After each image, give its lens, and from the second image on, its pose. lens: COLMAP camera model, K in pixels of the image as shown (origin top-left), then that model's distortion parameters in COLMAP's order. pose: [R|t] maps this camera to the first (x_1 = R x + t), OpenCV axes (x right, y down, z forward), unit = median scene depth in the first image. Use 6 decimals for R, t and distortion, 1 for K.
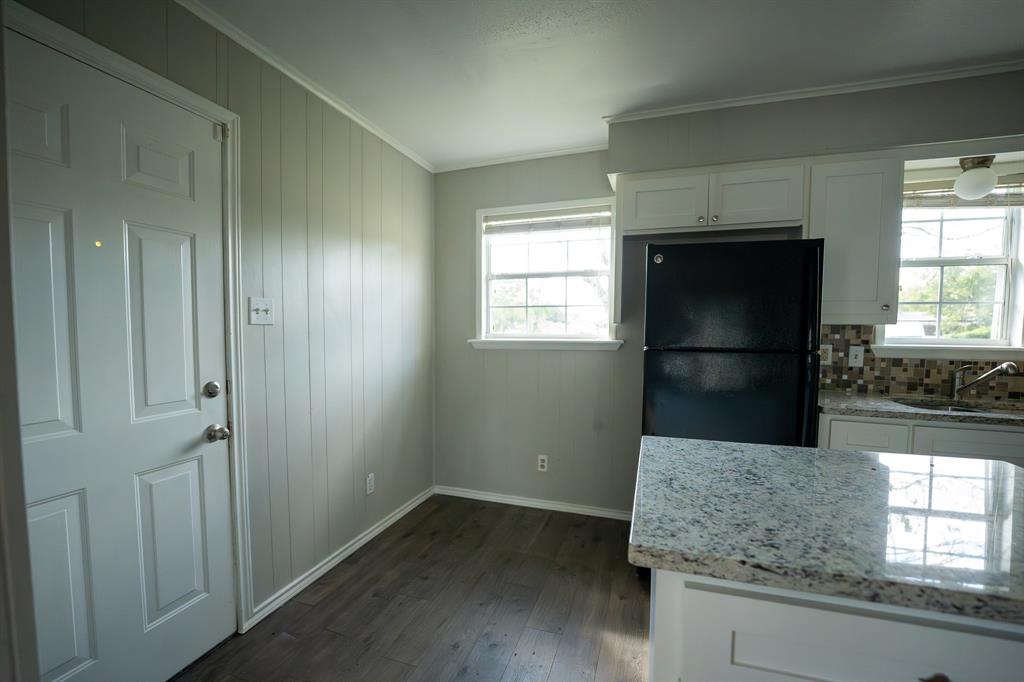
lens RADIAL K [[438.6, 0, 516.3], [0, 438.6, 349.2], [0, 0, 1]] dist [-0.002004, -0.000029]
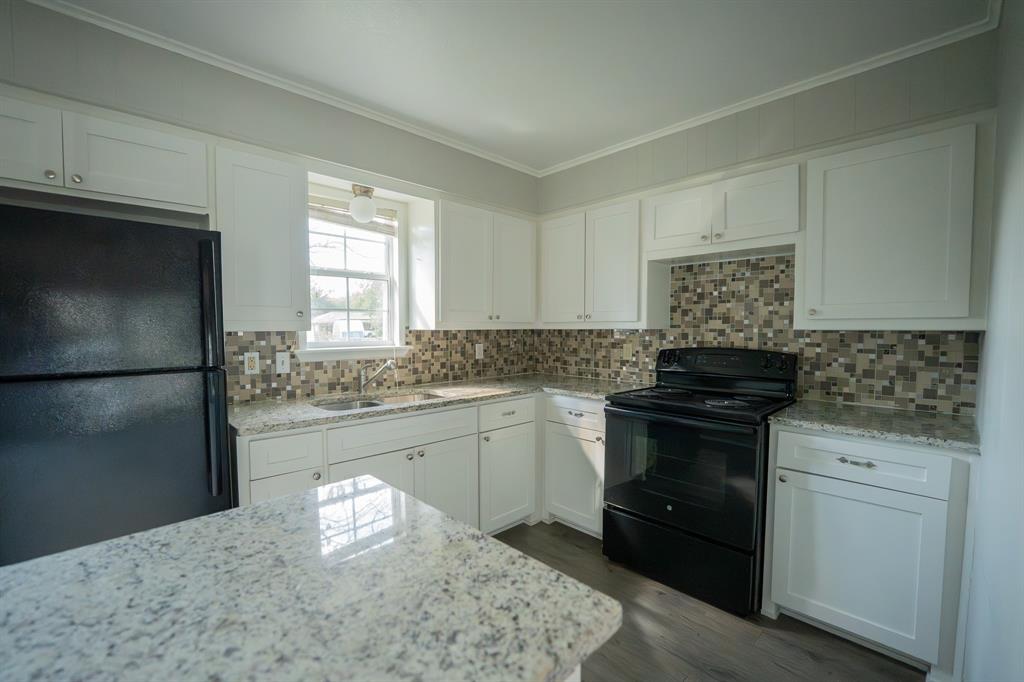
lens RADIAL K [[439.0, 0, 510.3], [0, 439.0, 345.5], [0, 0, 1]] dist [-0.026627, -0.000205]
pose [[0.477028, -0.044907, 0.877740, 0.176046], [0.046408, 0.998588, 0.025869, -0.024440], [-0.877662, 0.028394, 0.478438, 0.096293]]
